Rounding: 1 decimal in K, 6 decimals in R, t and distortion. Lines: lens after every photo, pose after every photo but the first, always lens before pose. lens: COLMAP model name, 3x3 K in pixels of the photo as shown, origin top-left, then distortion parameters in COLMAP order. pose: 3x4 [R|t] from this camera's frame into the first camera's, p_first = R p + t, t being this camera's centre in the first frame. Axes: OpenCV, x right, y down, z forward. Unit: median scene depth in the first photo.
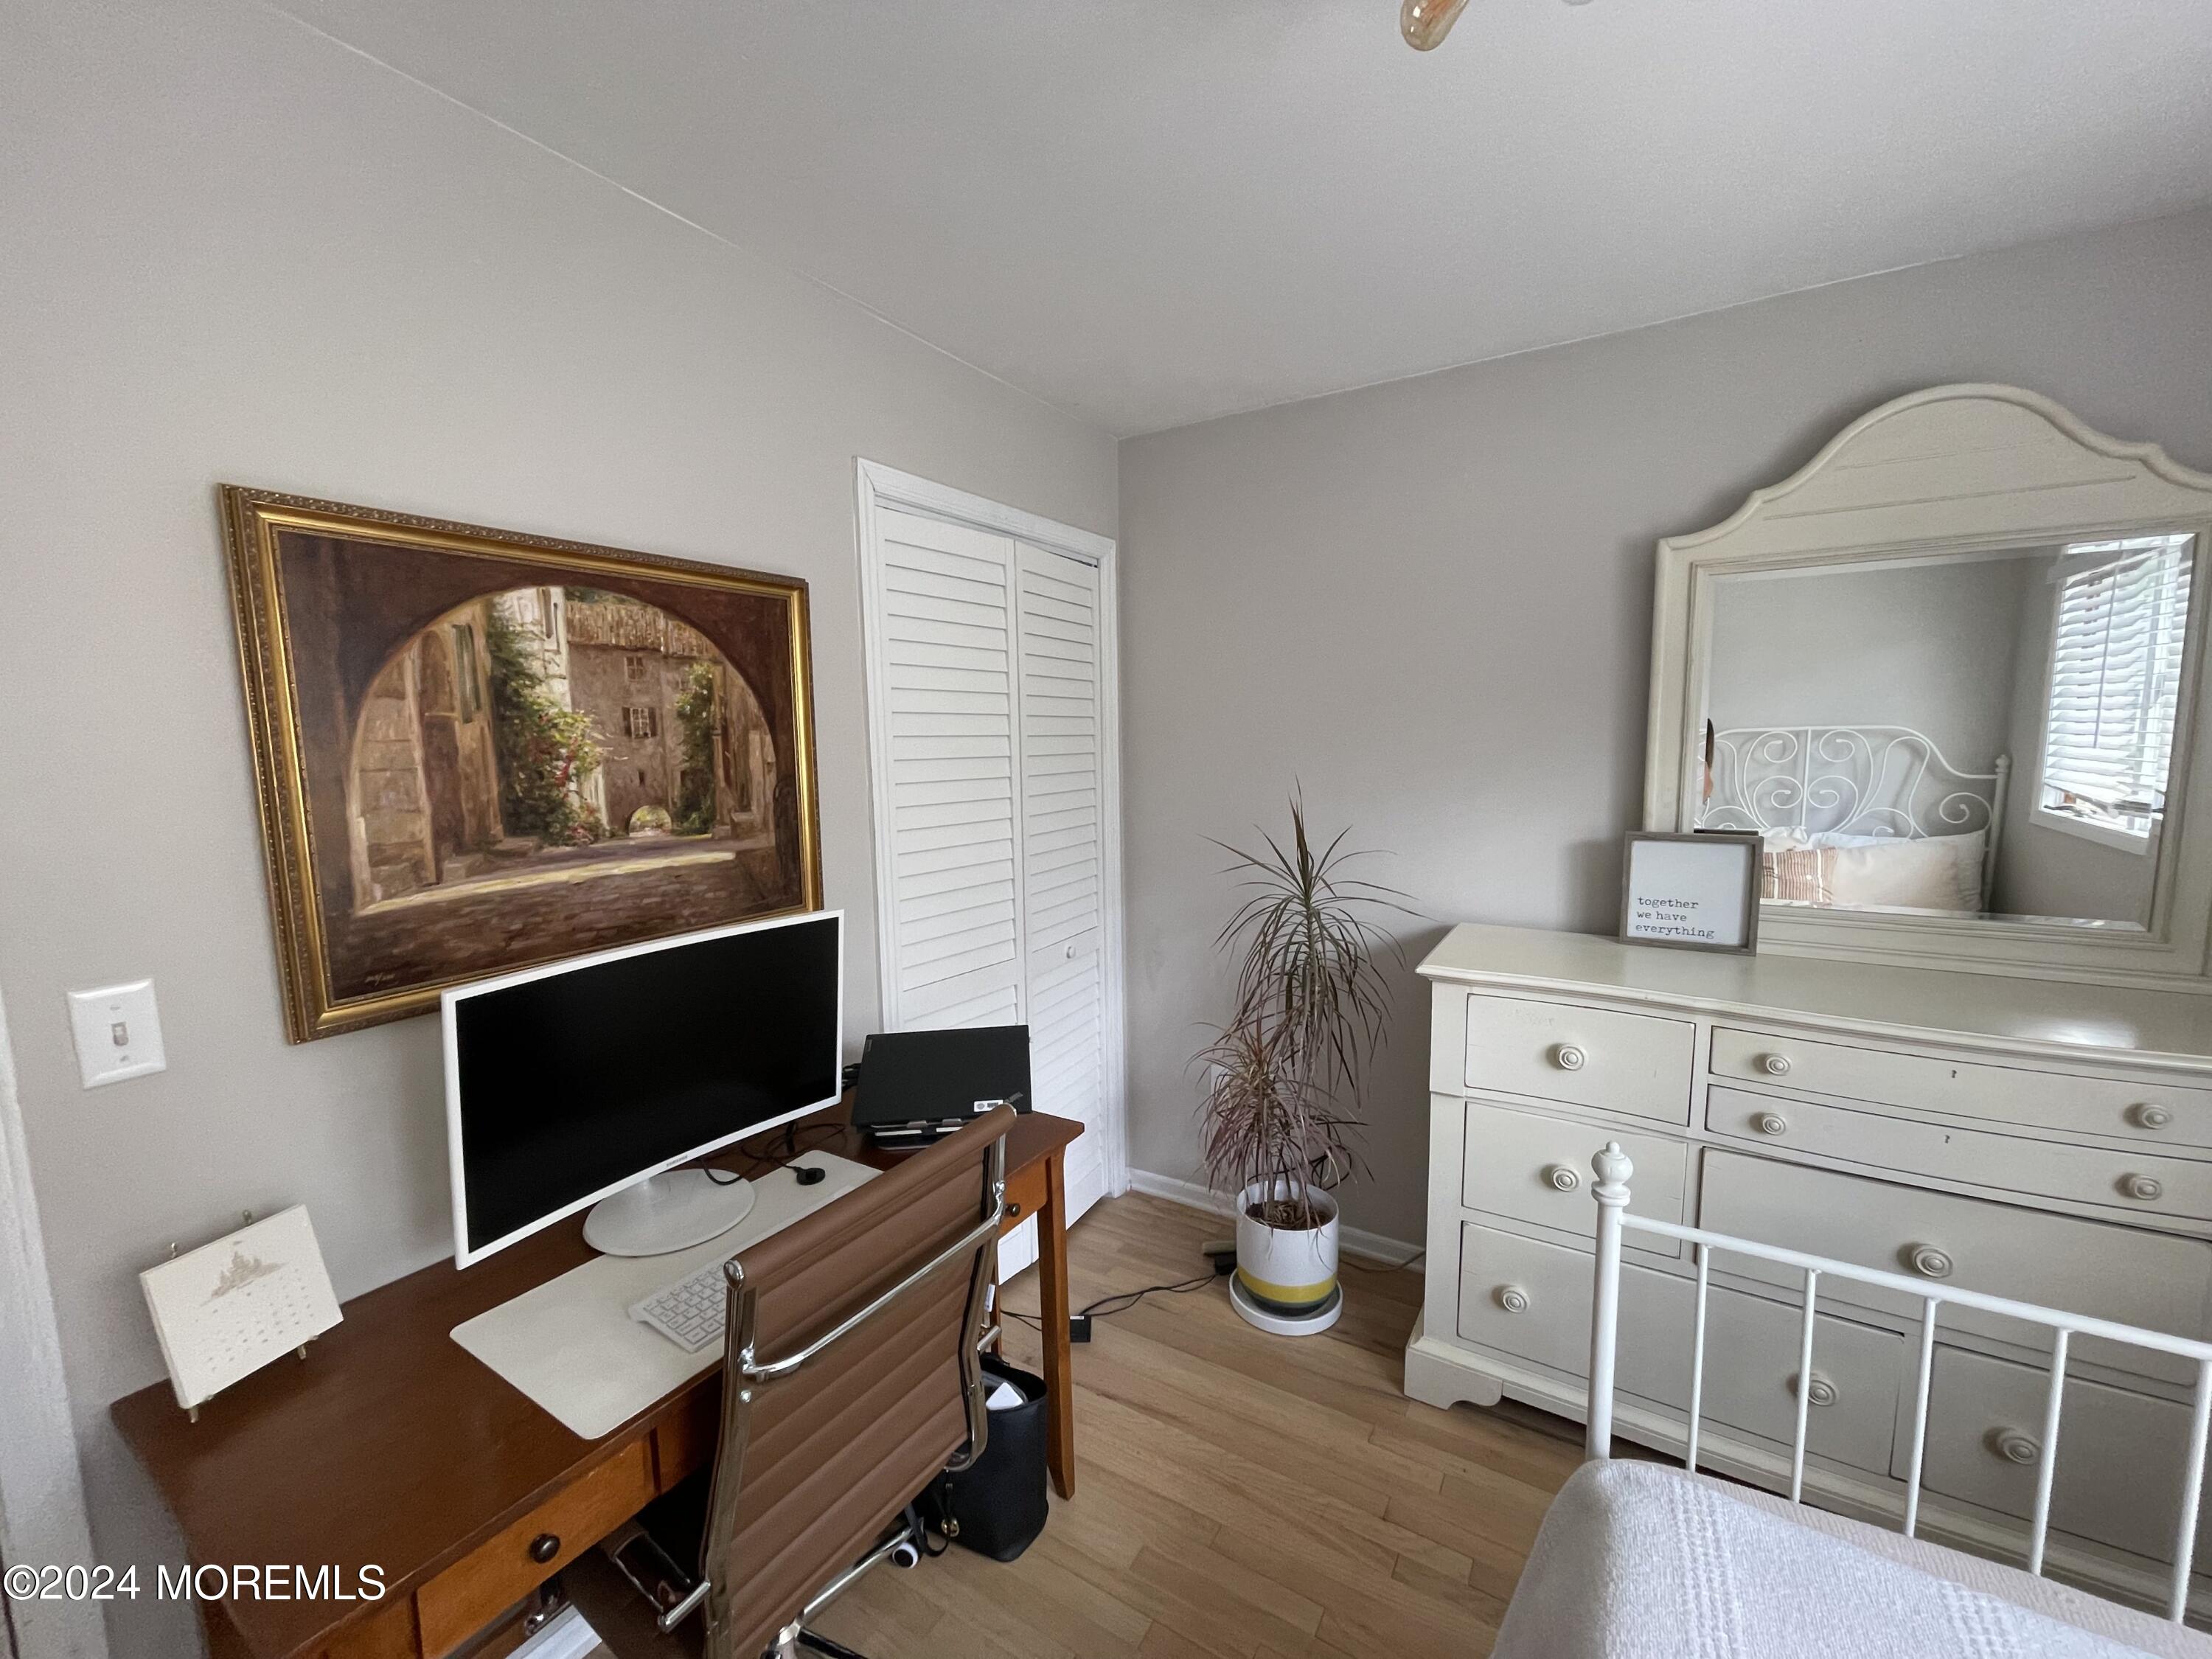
lens RADIAL K [[885.6, 0, 1111.4], [0, 885.6, 827.3], [0, 0, 1]] dist [-0.001025, 0.000308]
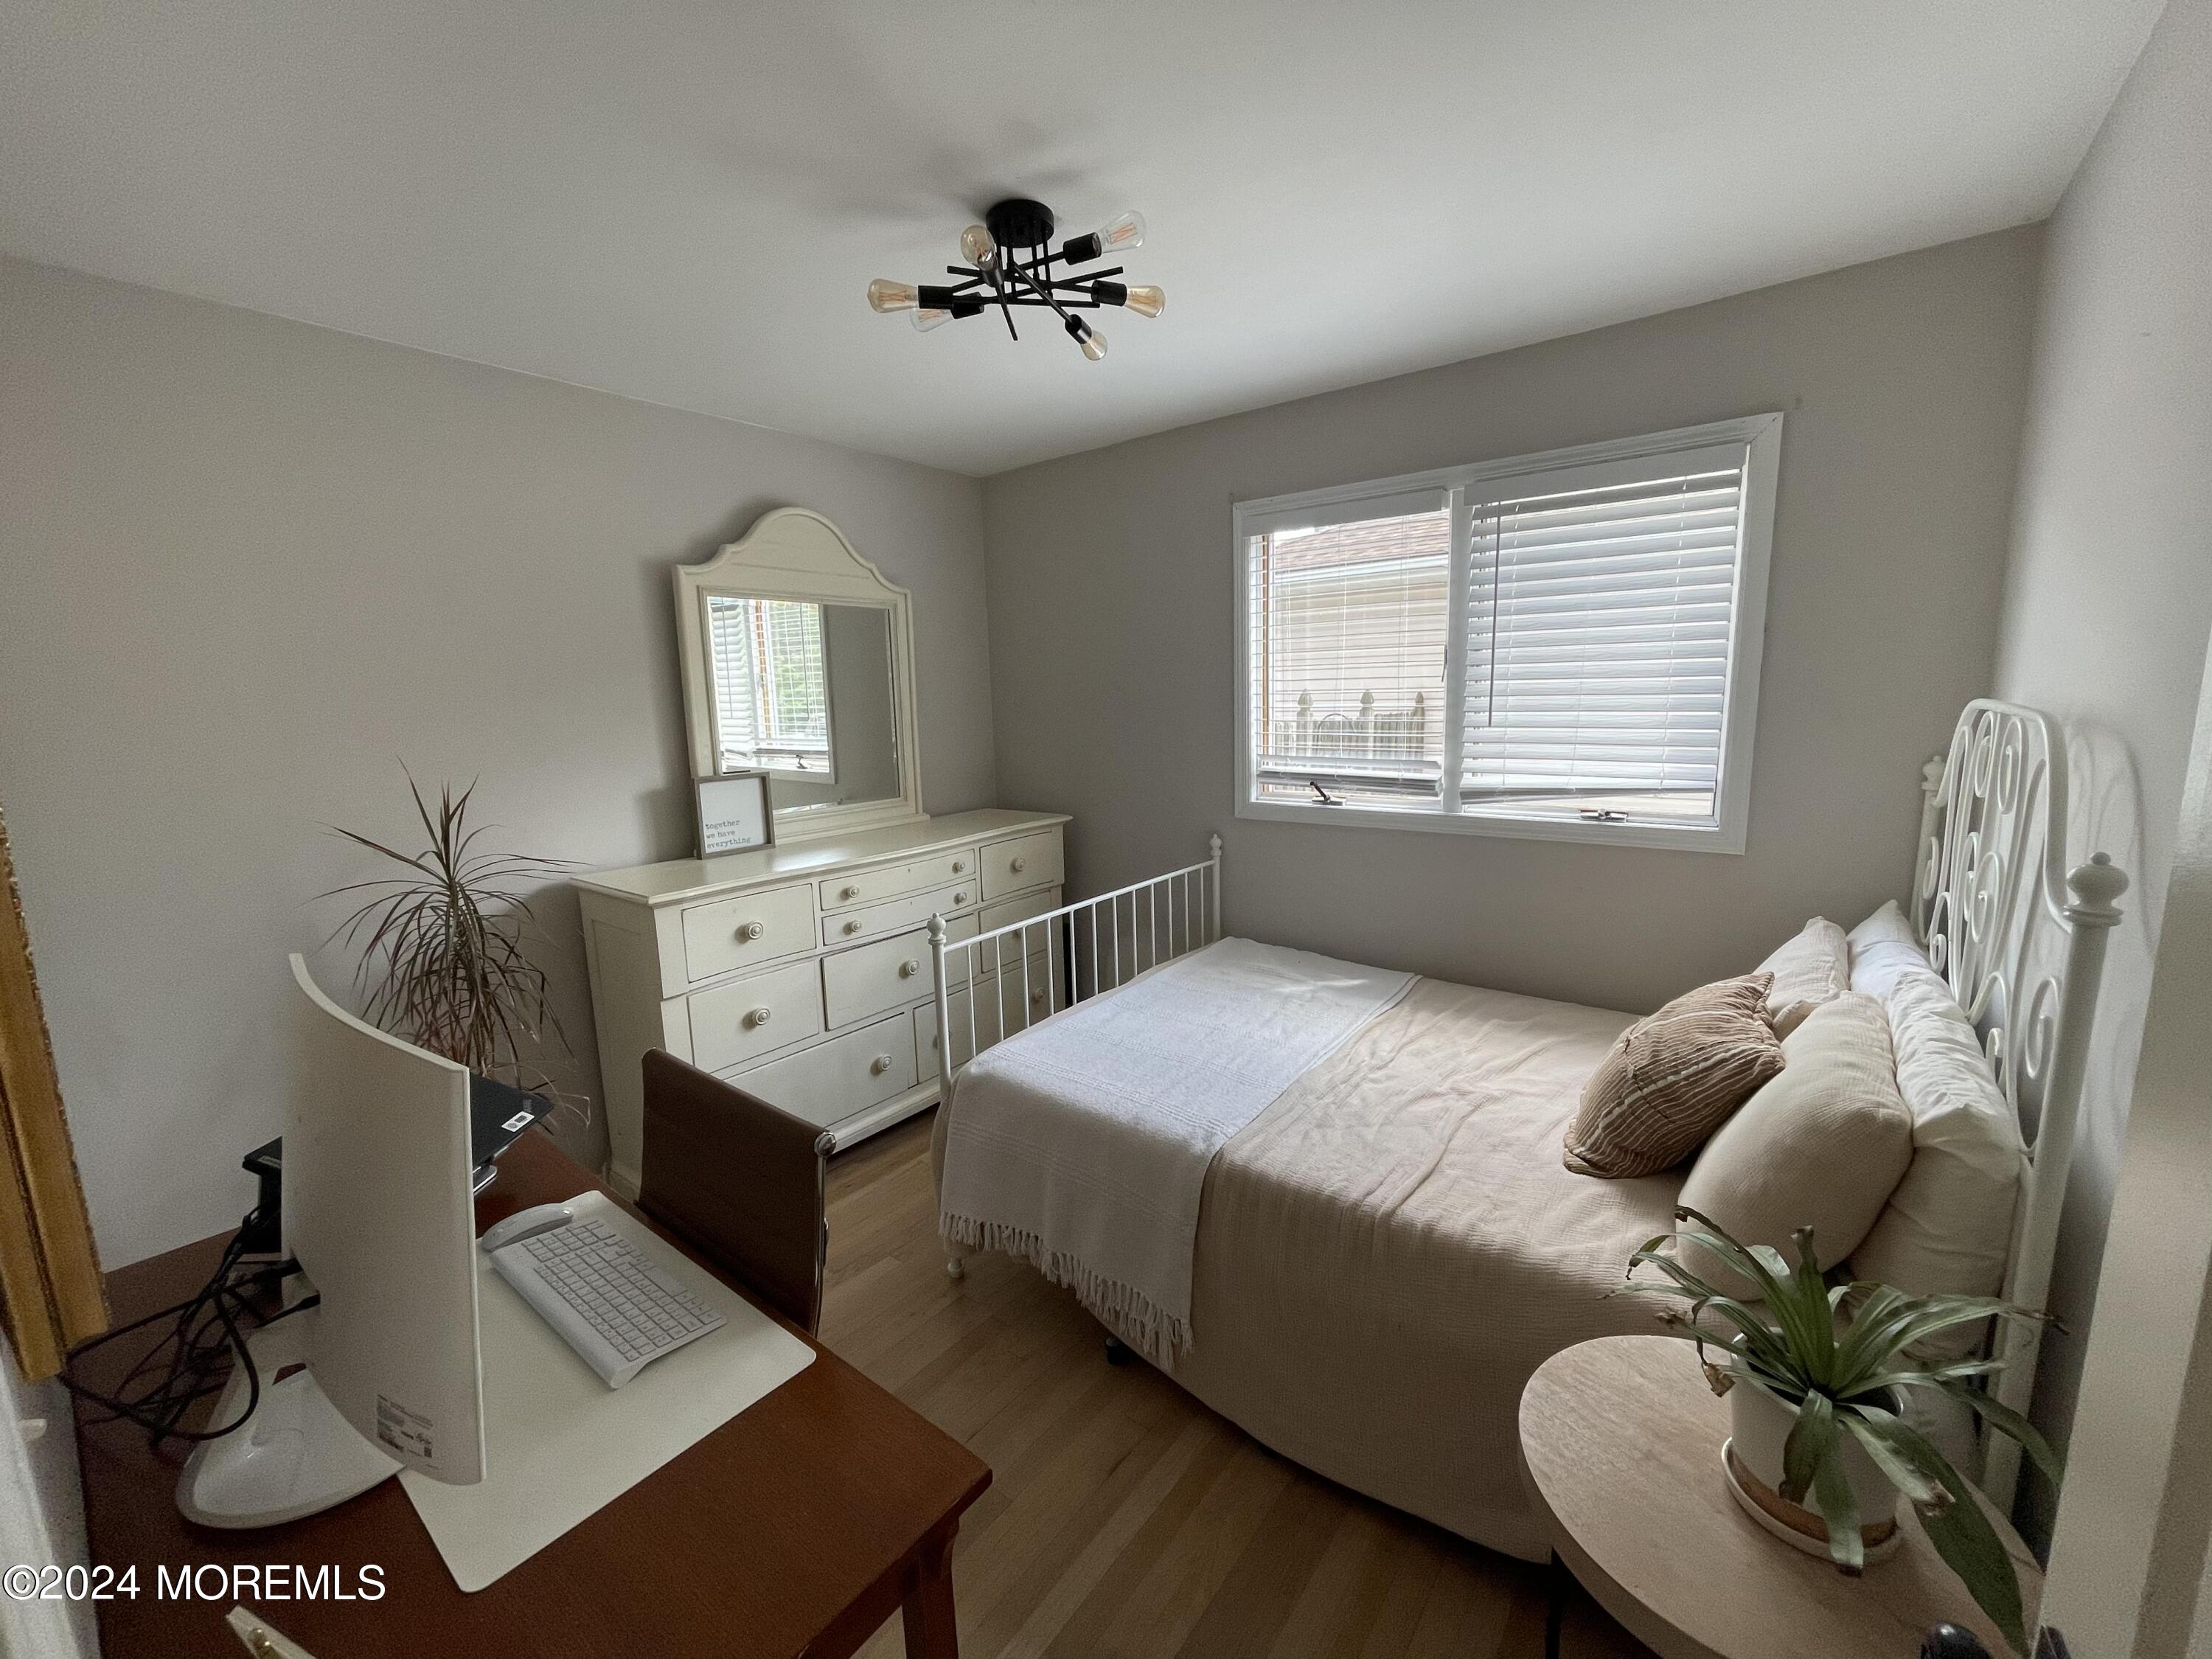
lens RADIAL K [[885.6, 0, 1106.1], [0, 885.6, 834.0], [0, 0, 1]] dist [-0.001025, 0.000308]
pose [[0.097851, -0.140151, 0.985283, -0.739540], [0.122360, 0.984217, 0.127847, -0.006377], [-0.987650, 0.108049, 0.113456, 0.236539]]
